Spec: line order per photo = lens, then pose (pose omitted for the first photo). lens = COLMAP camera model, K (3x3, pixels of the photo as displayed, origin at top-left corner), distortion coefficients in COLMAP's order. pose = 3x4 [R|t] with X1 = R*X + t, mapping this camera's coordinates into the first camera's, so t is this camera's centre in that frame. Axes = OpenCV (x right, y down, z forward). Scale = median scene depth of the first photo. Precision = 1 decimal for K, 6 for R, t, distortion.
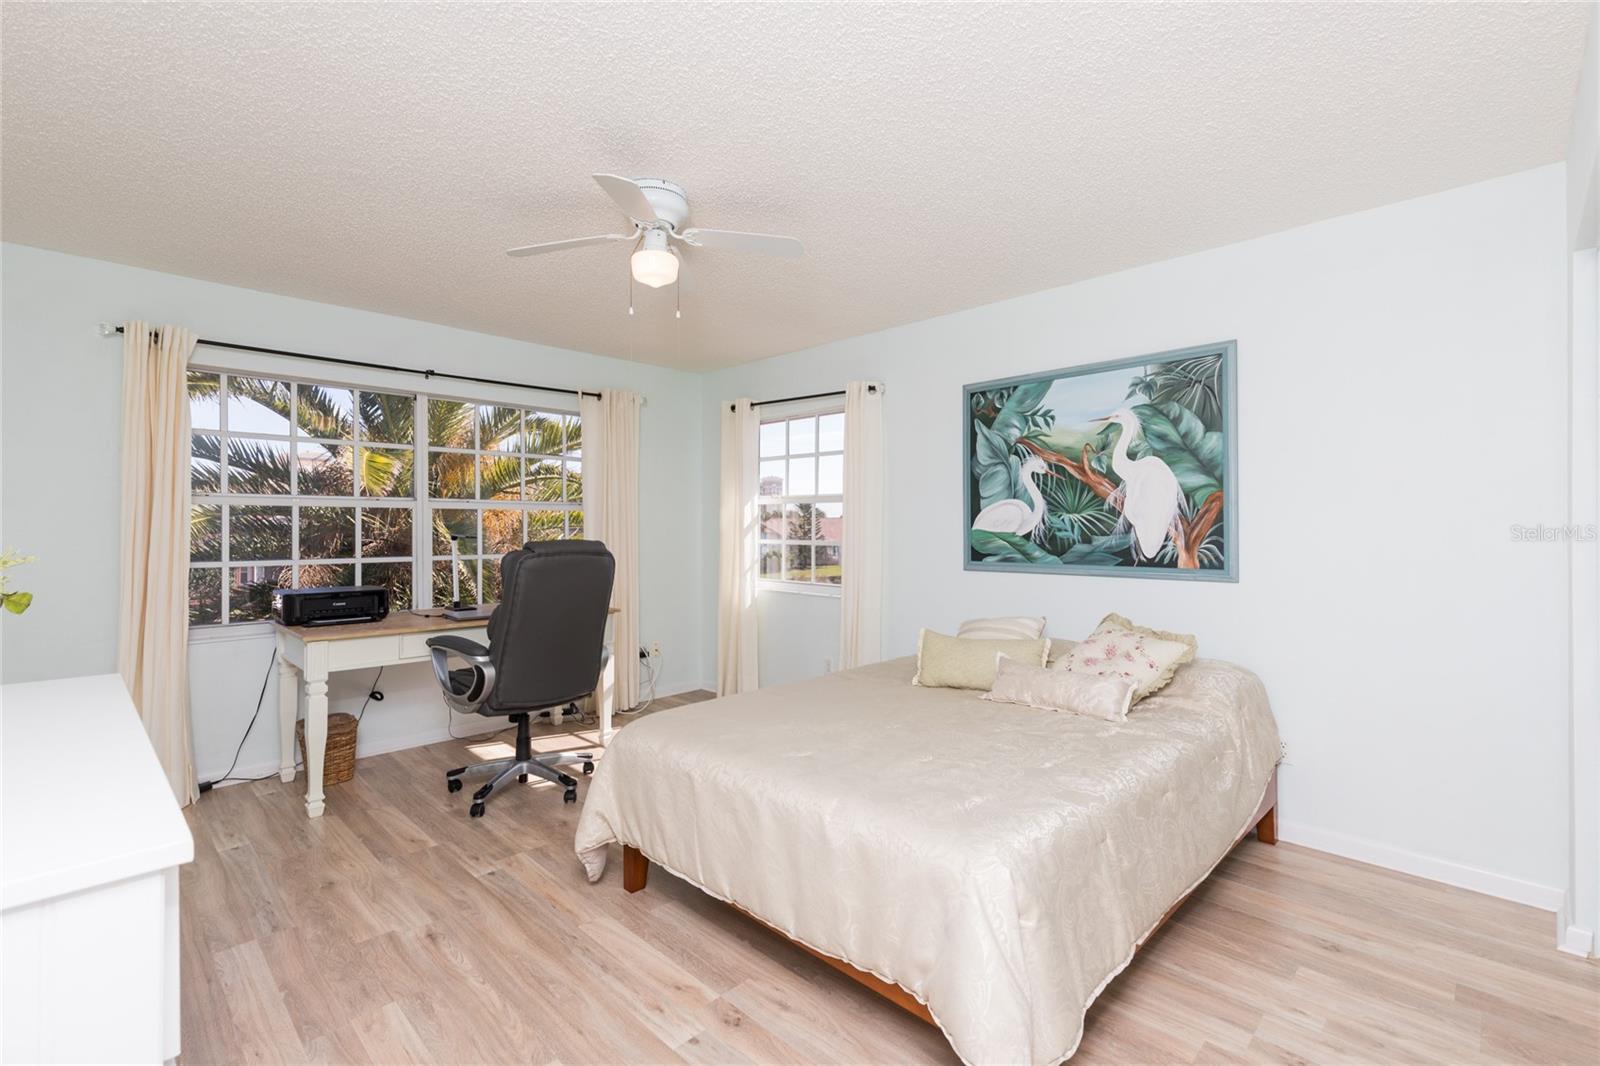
lens RADIAL K [[714.0, 0, 809.3], [0, 714.0, 527.7], [0, 0, 1]] dist [0.002602, 0.000019]
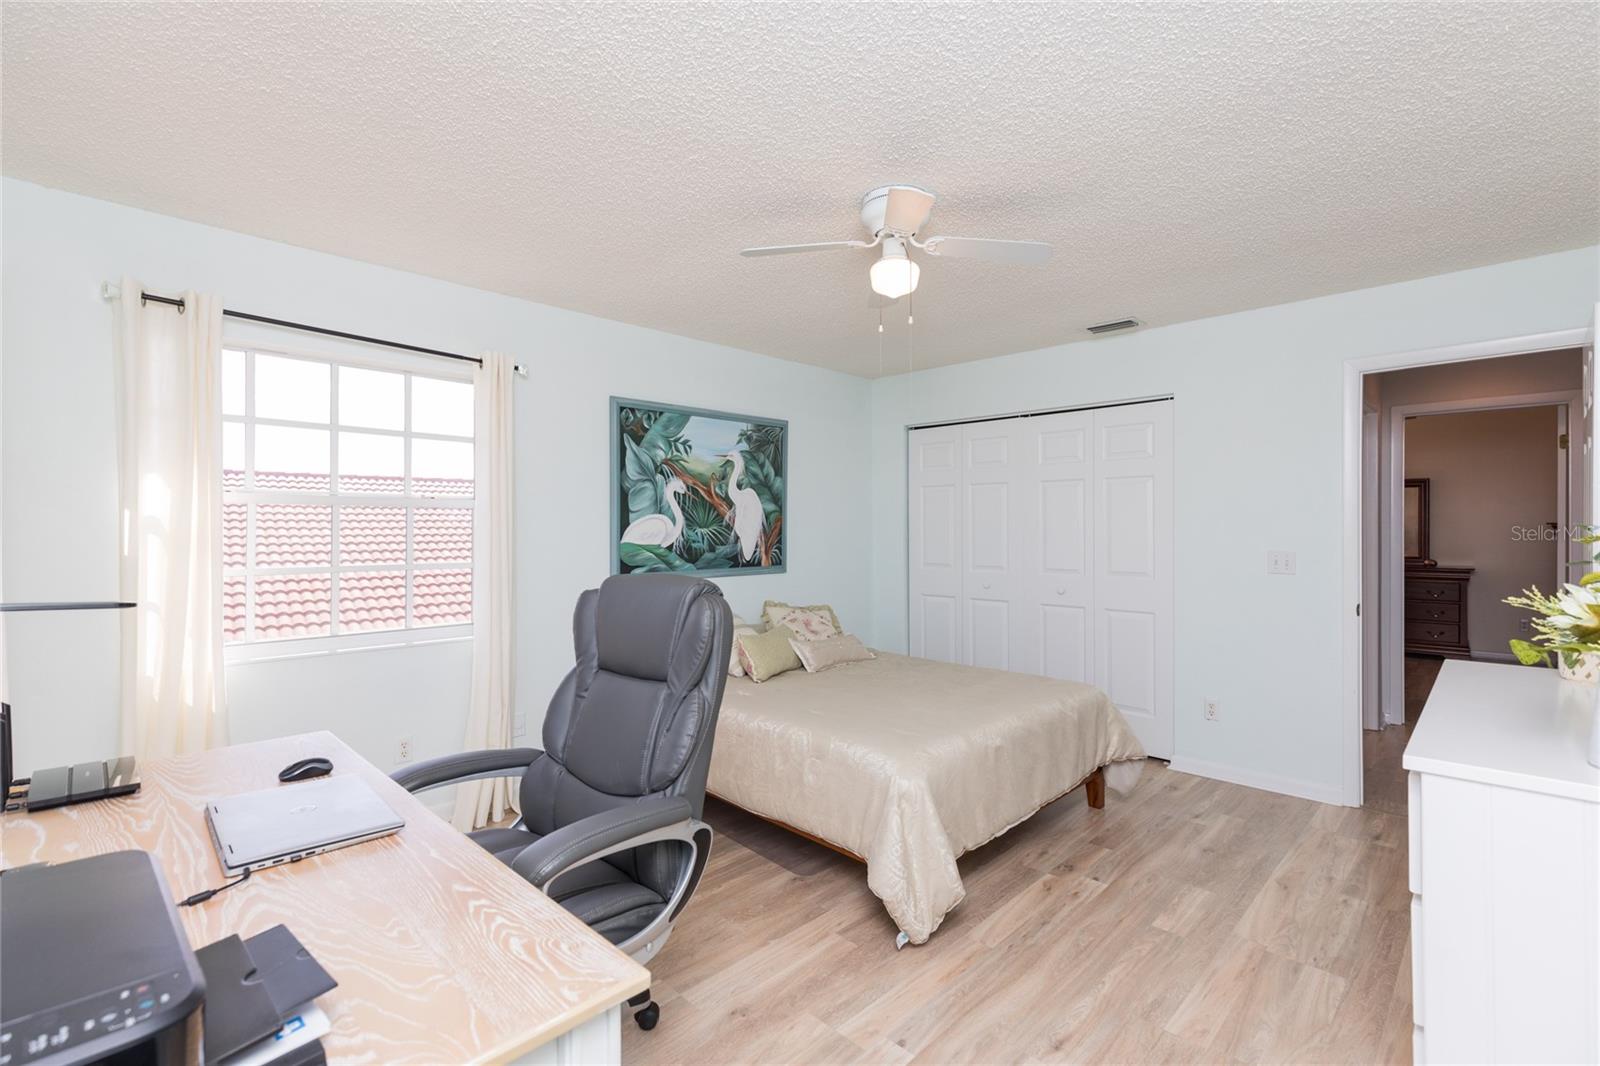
lens RADIAL K [[714.0, 0, 809.3], [0, 714.0, 527.7], [0, 0, 1]] dist [0.002602, 0.000019]
pose [[0.004221, 0.001002, 0.999991, -0.847469], [0.000325, 0.999999, -0.001003, -0.018932], [-0.999991, 0.000329, 0.004221, 0.800091]]
